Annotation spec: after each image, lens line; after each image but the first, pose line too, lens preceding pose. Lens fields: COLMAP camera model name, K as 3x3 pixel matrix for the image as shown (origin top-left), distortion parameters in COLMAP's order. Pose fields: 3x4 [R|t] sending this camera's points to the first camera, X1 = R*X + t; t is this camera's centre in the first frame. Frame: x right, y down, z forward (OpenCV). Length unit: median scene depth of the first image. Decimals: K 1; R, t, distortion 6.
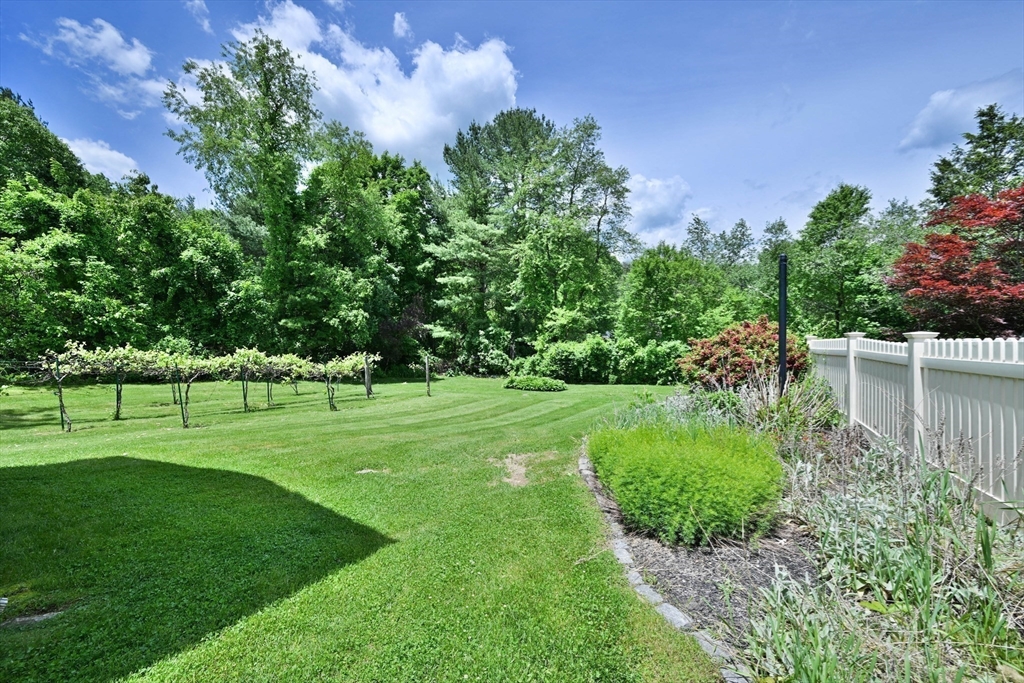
lens RADIAL K [[401.7, 0, 512.0], [0, 401.7, 341.5], [0, 0, 1]] dist [0.000422, 0.000319]
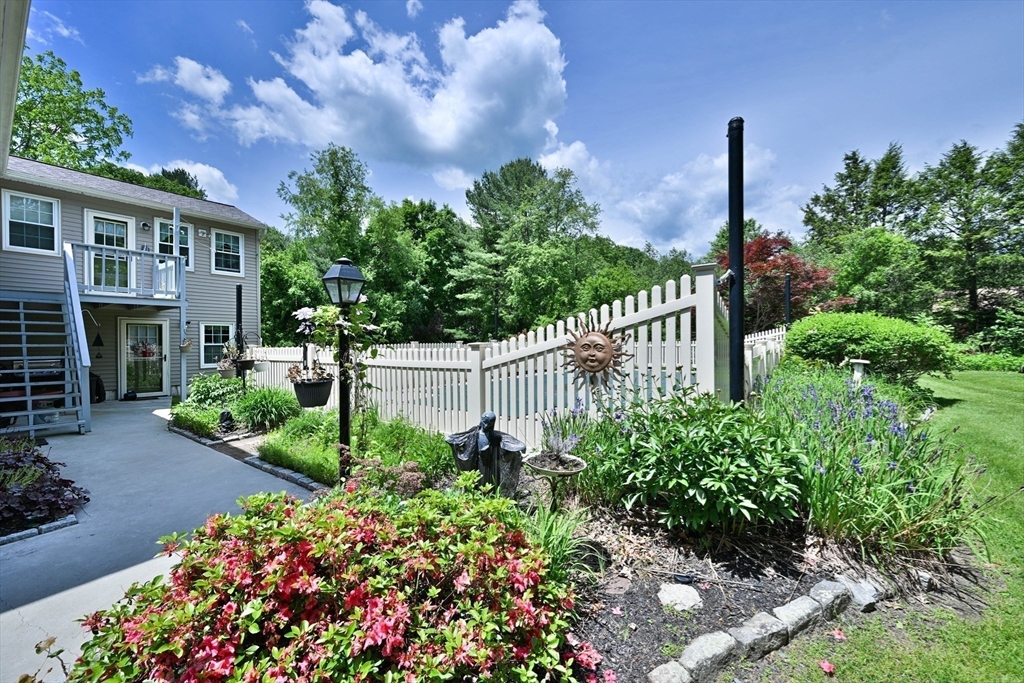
lens RADIAL K [[401.7, 0, 512.0], [0, 401.7, 341.5], [0, 0, 1]] dist [0.000422, 0.000319]
pose [[0.982966, -0.010338, -0.183495, 0.248326], [0.011650, 0.999914, 0.006074, -0.008040], [0.183417, -0.008108, 0.983002, -0.297720]]
